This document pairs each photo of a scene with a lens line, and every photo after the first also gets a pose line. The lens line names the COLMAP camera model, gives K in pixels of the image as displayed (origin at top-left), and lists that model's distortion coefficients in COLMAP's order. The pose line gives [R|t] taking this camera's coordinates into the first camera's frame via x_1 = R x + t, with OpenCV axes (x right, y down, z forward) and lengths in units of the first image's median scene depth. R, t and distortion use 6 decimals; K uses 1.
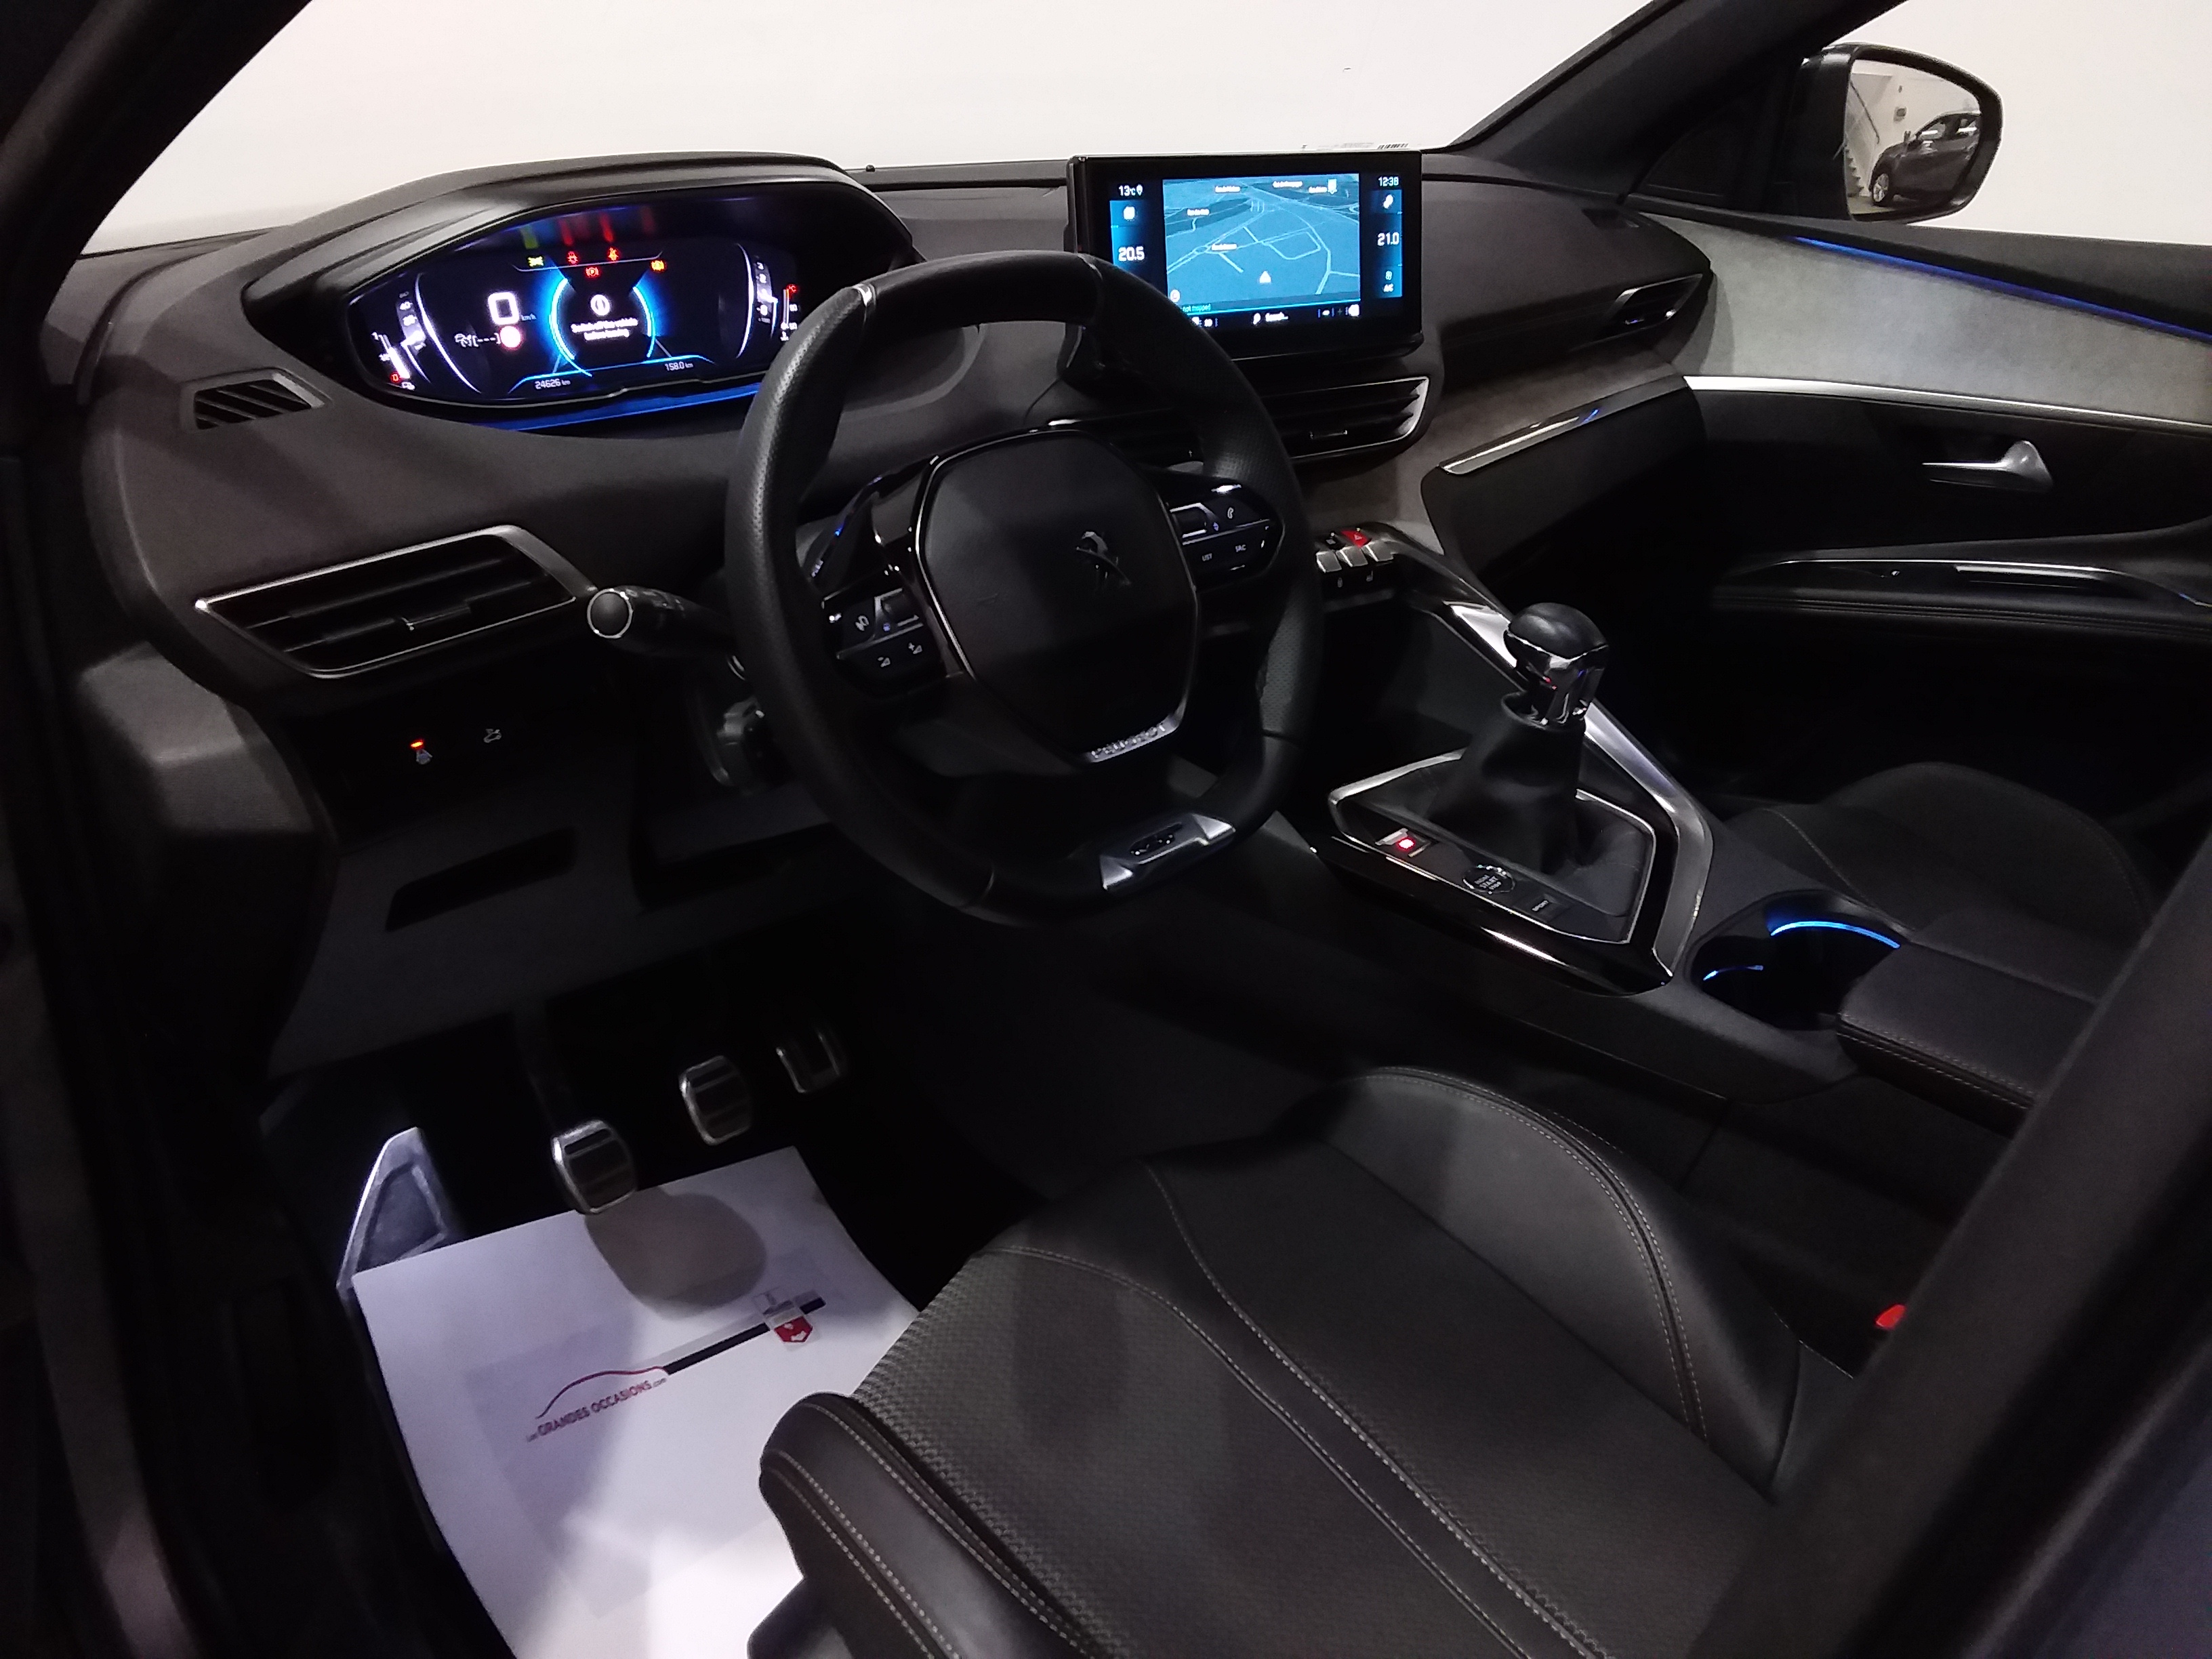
lens RADIAL K [[1801.0, 0, 1087.2], [0, 1801.0, 833.2], [0, 0, 1]] dist [0.103771, -0.140968]
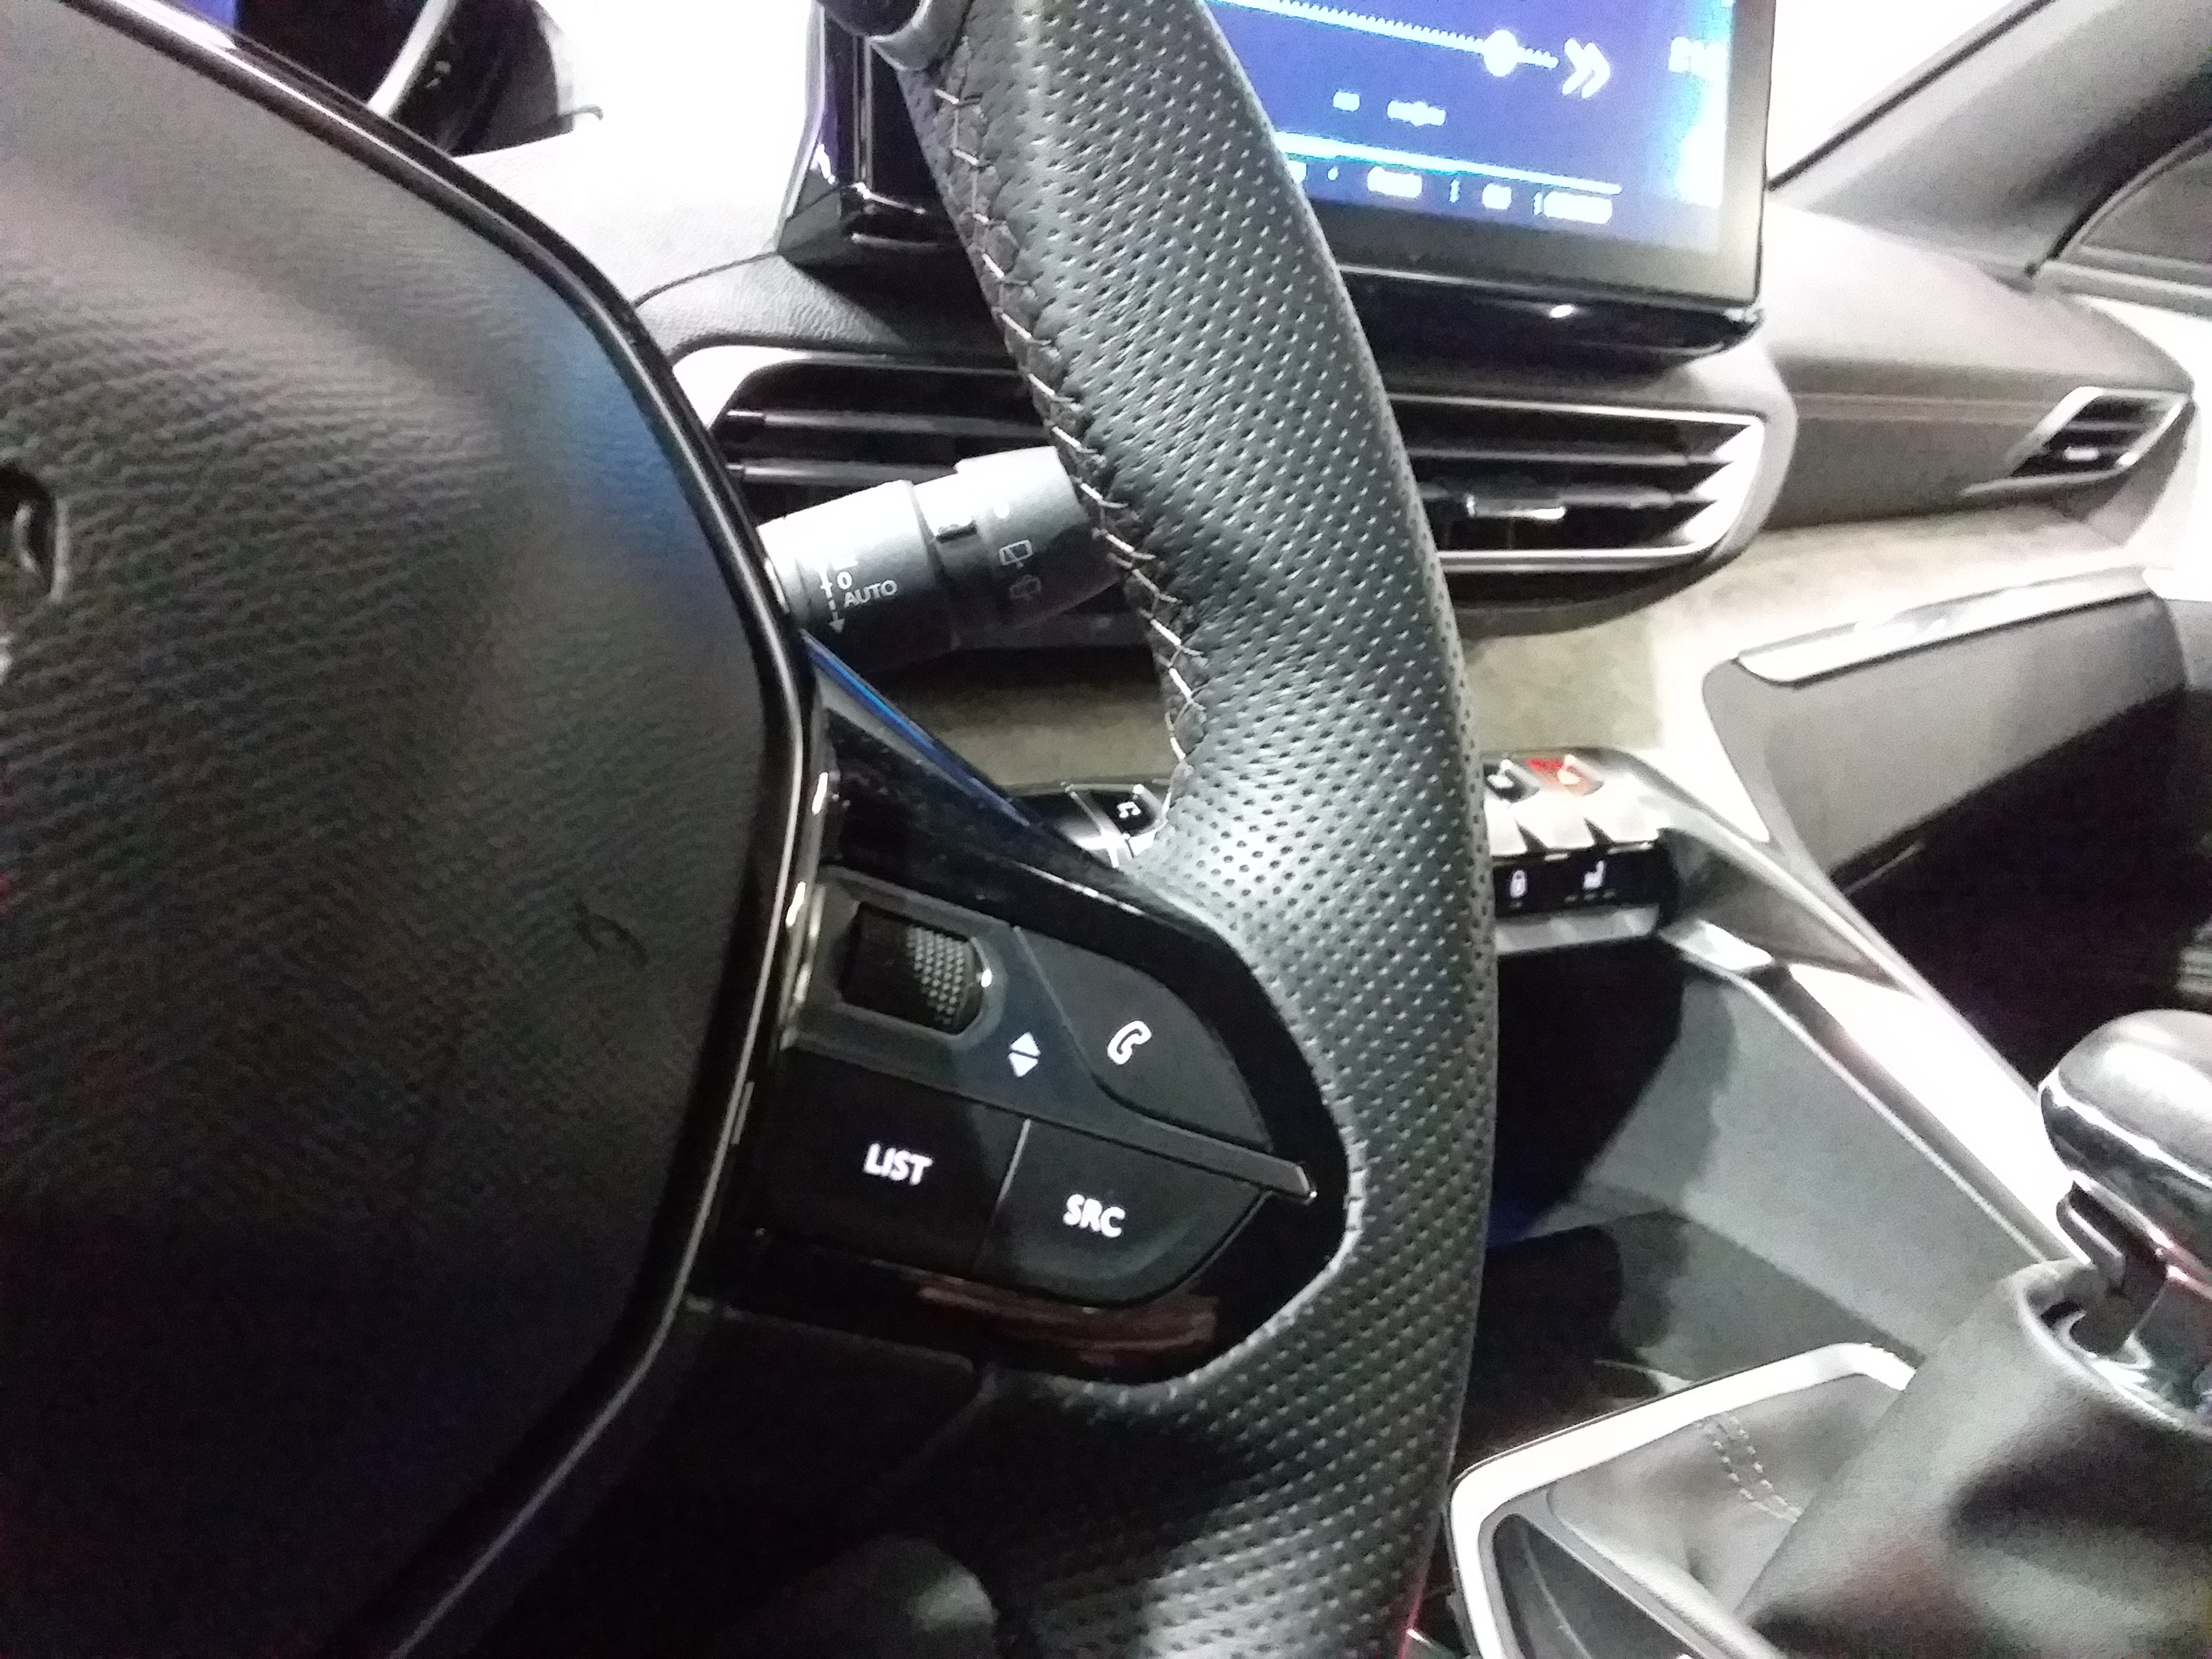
lens RADIAL K [[1801.0, 0, 1058.4], [0, 1801.0, 791.7], [0, 0, 1]] dist [0.103771, -0.140968]
pose [[0.991946, 0.098419, -0.079726, 0.074692], [-0.109787, 0.981996, -0.153725, -0.092198], [0.063161, 0.161240, 0.984892, 0.643134]]
